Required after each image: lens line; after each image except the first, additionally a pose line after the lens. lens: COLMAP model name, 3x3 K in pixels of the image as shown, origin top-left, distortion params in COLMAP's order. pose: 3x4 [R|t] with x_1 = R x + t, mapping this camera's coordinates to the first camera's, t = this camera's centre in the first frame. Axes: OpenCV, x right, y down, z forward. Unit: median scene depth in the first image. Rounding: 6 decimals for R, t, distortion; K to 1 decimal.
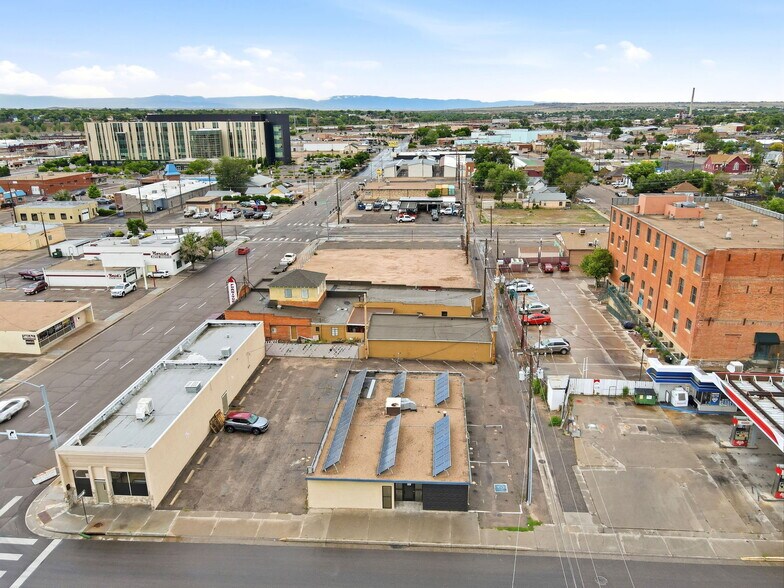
lens RADIAL K [[577.7, 0, 392.4], [0, 577.7, 298.0], [0, 0, 1]] dist [0.000533, 0.021131]
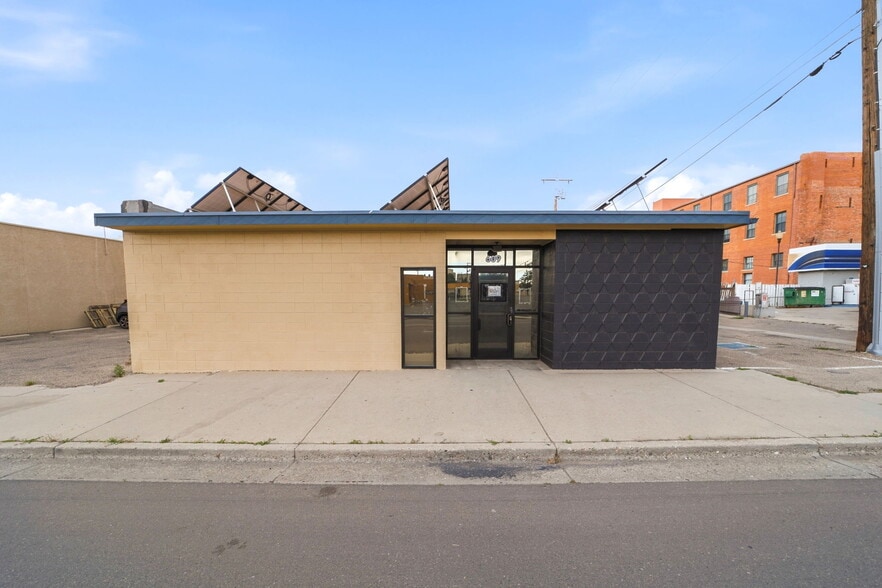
lens RADIAL K [[356.3, 0, 440.8], [0, 356.3, 331.8], [0, 0, 1]] dist [-0.027646, 0.003843]
pose [[0.998683, 0.003584, 0.051178, -0.003078], [0.007084, 0.978369, -0.206746, 0.159022], [-0.050812, 0.206837, 0.977055, 0.347334]]
